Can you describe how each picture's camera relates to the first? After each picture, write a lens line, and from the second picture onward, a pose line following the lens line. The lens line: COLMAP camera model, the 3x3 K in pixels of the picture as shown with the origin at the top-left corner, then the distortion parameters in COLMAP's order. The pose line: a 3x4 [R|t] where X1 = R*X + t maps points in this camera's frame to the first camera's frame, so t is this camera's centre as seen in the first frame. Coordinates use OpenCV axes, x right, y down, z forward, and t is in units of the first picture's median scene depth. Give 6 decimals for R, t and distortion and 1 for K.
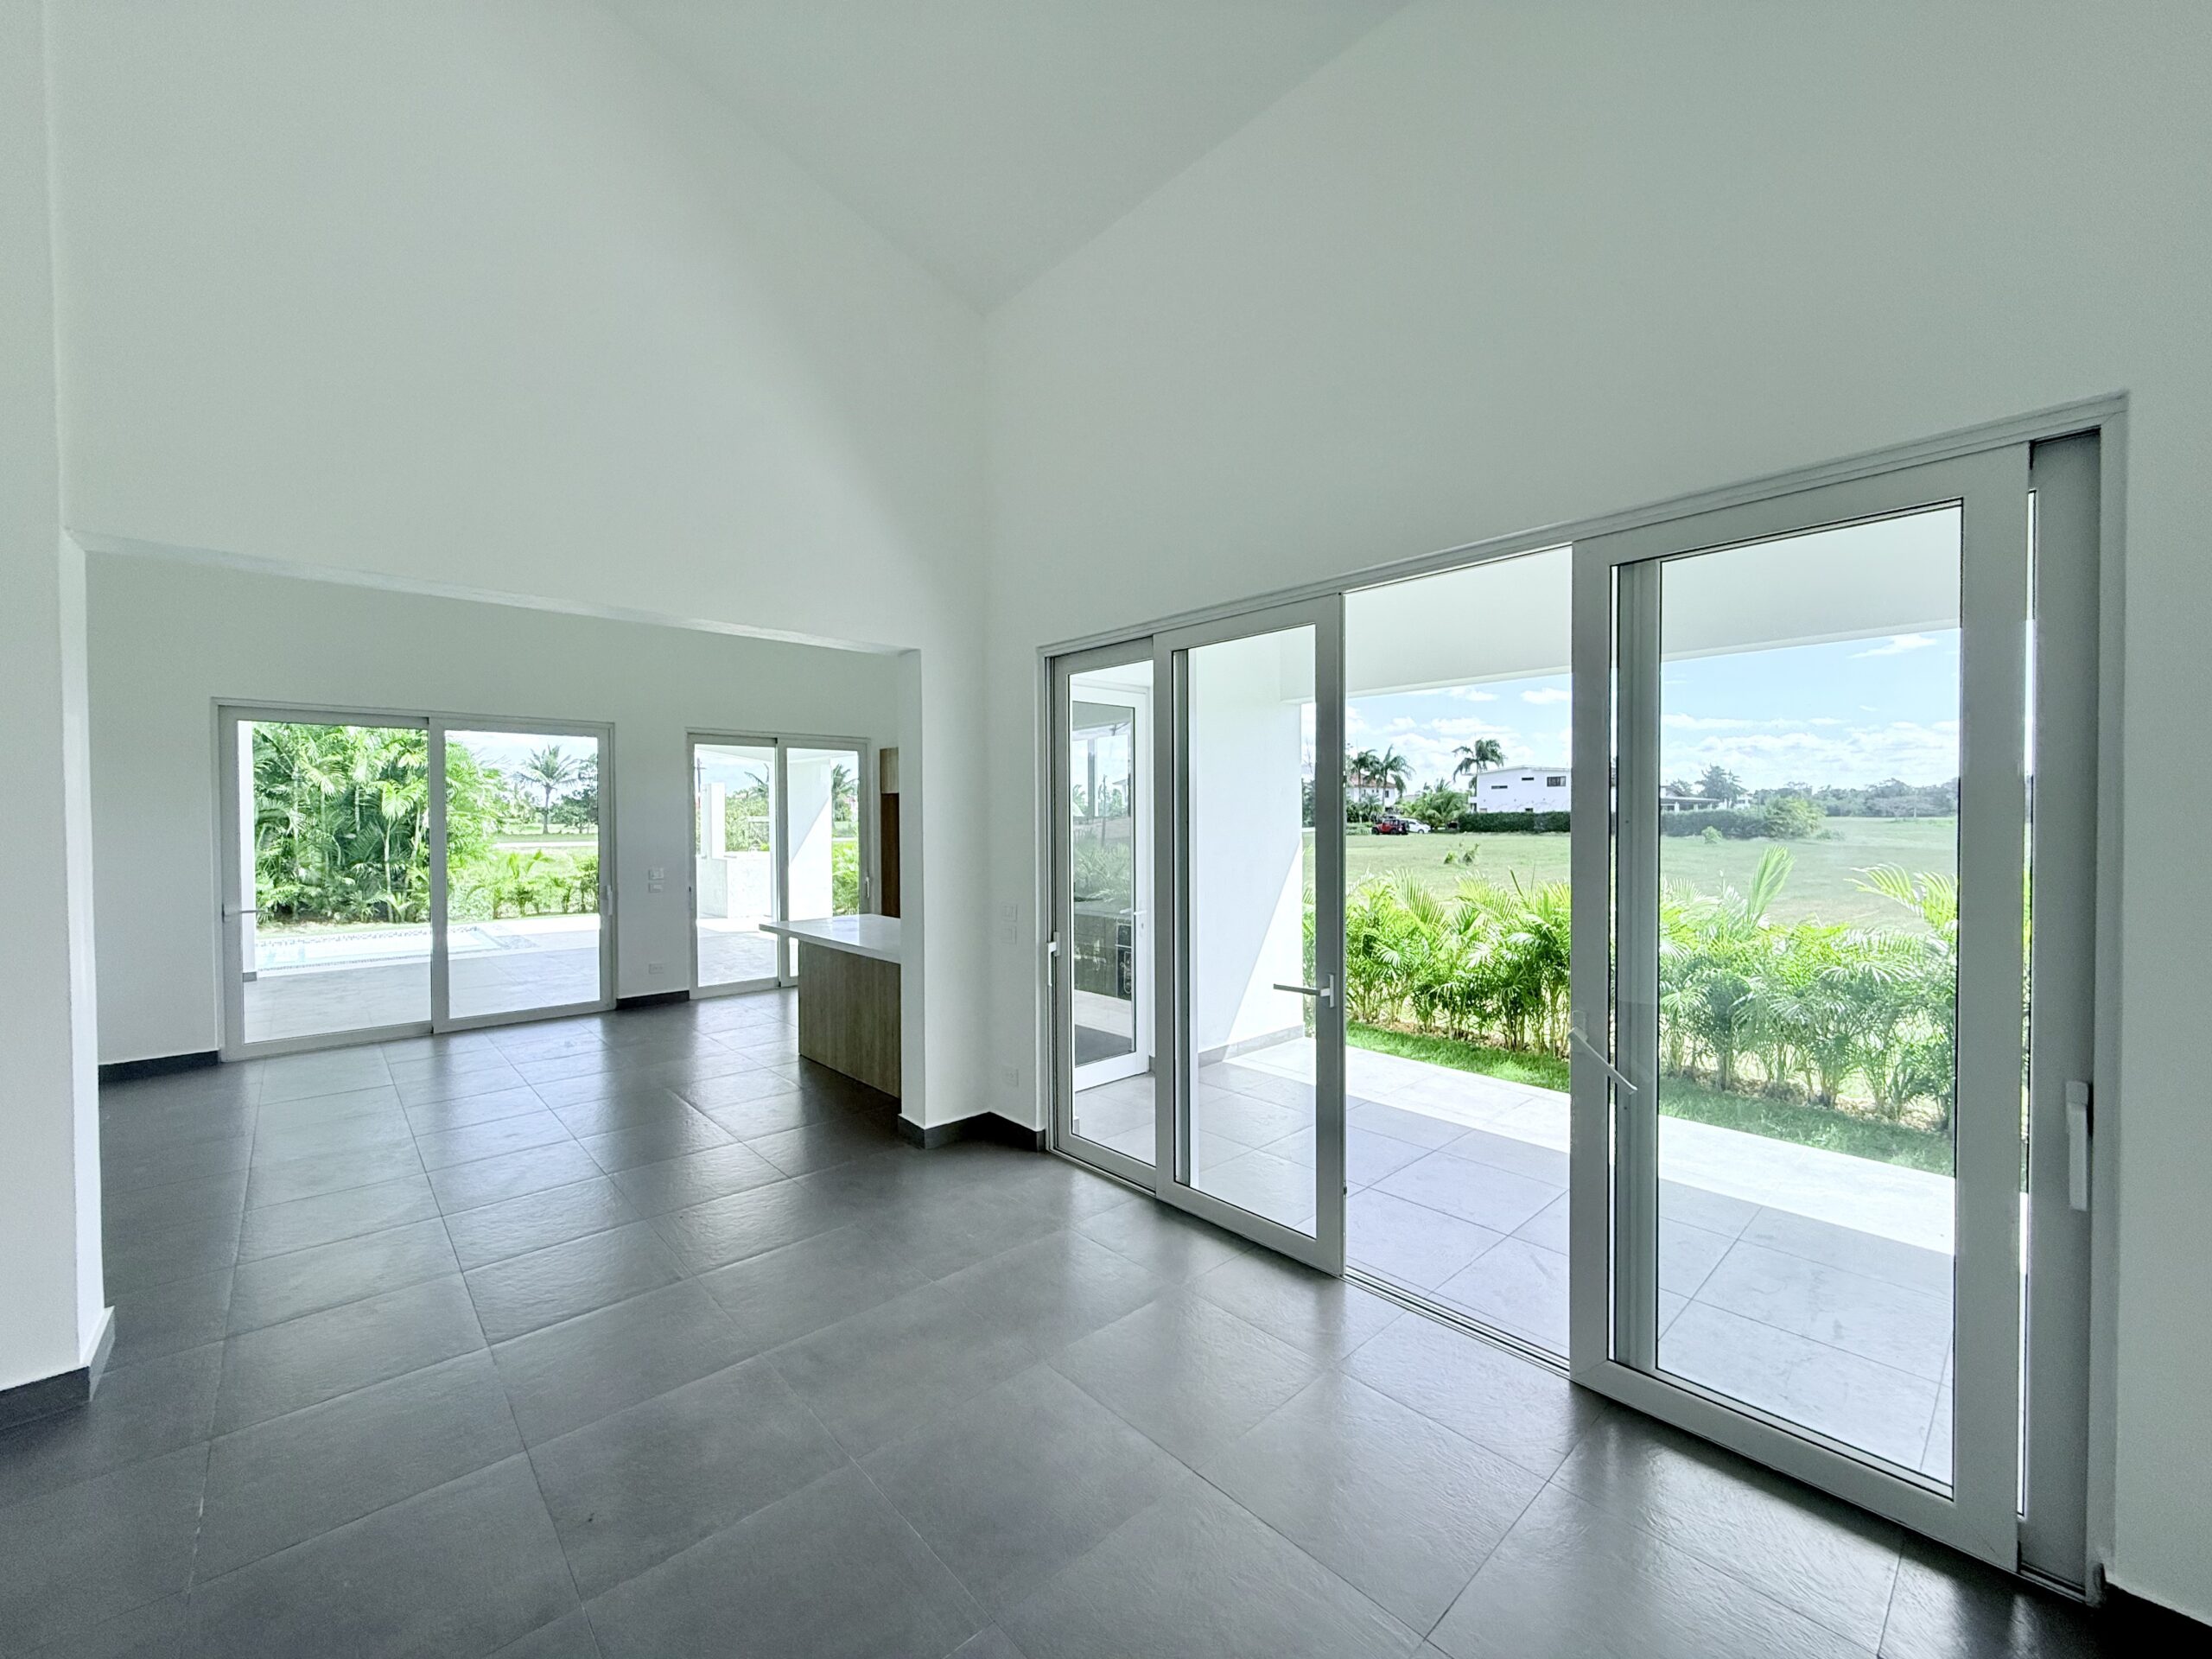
lens RADIAL K [[882.4, 0, 1106.0], [0, 882.4, 829.5], [0, 0, 1]] dist [-0.000933, -0.000094]
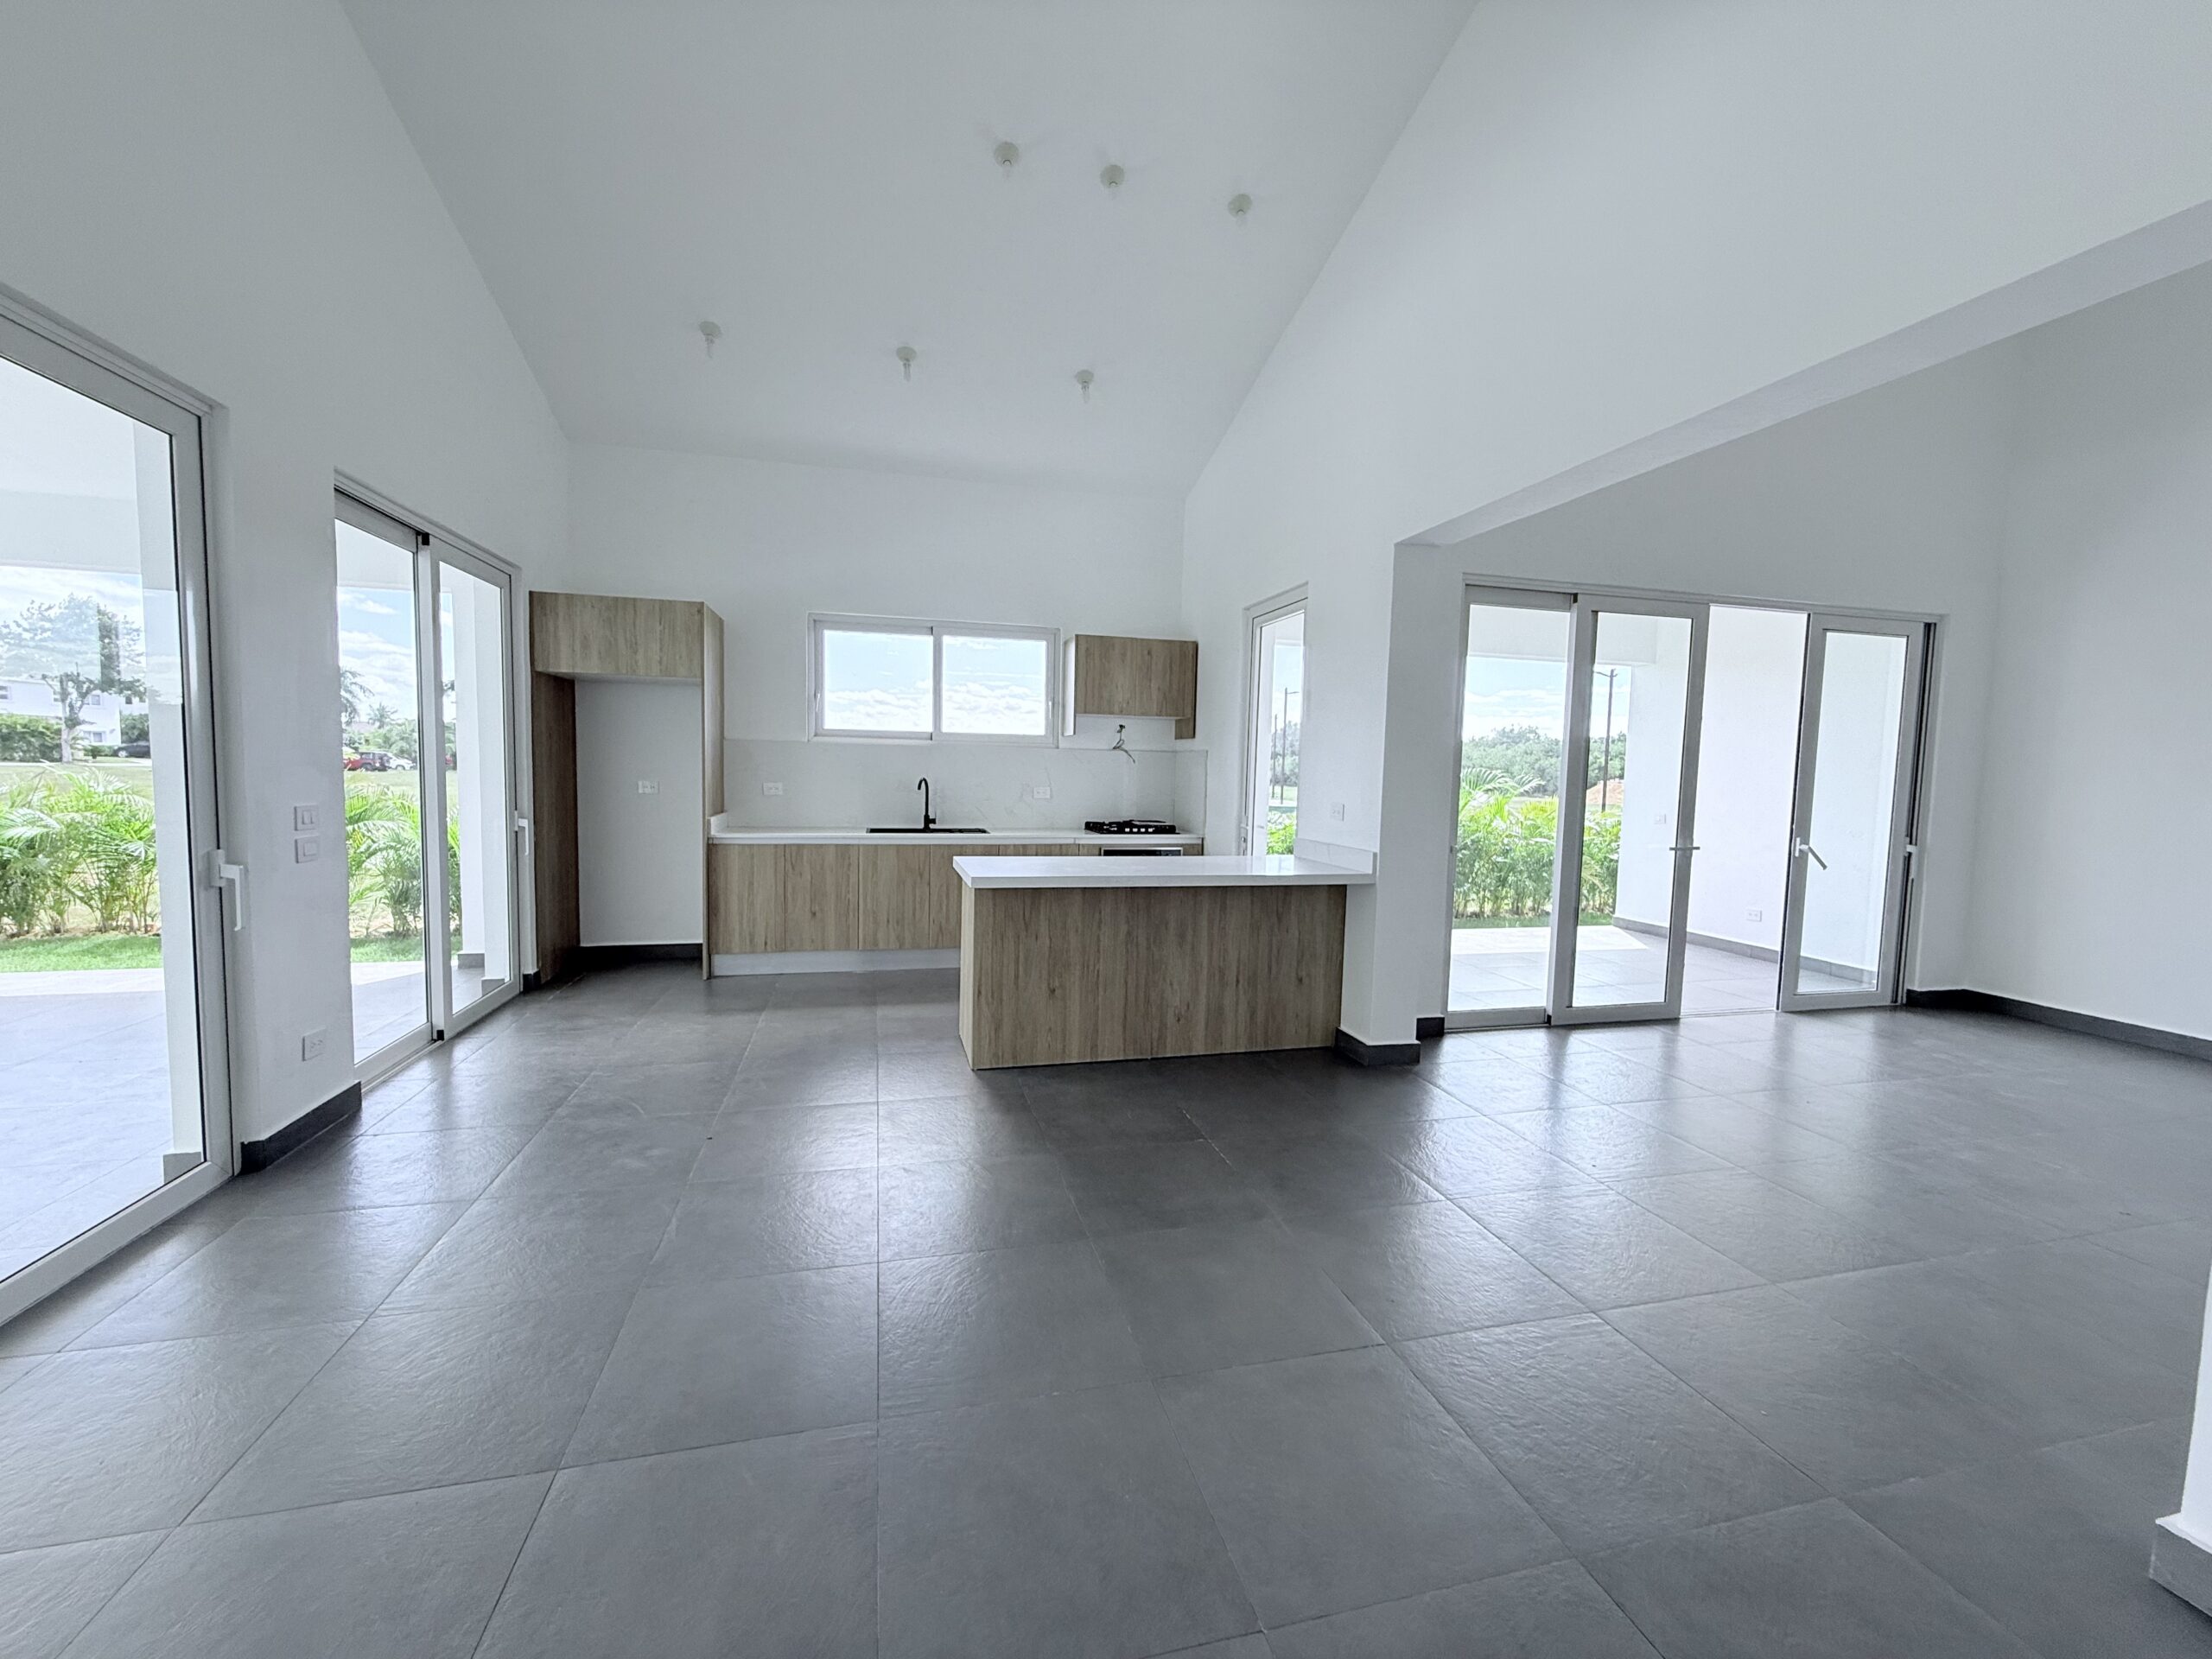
lens RADIAL K [[882.4, 0, 1106.0], [0, 882.4, 829.5], [0, 0, 1]] dist [-0.000933, -0.000094]
pose [[0.471564, -0.047471, 0.880553, -1.573002], [-0.012287, 0.998099, 0.060388, 0.059741], [-0.881746, -0.039296, 0.470085, 1.094903]]
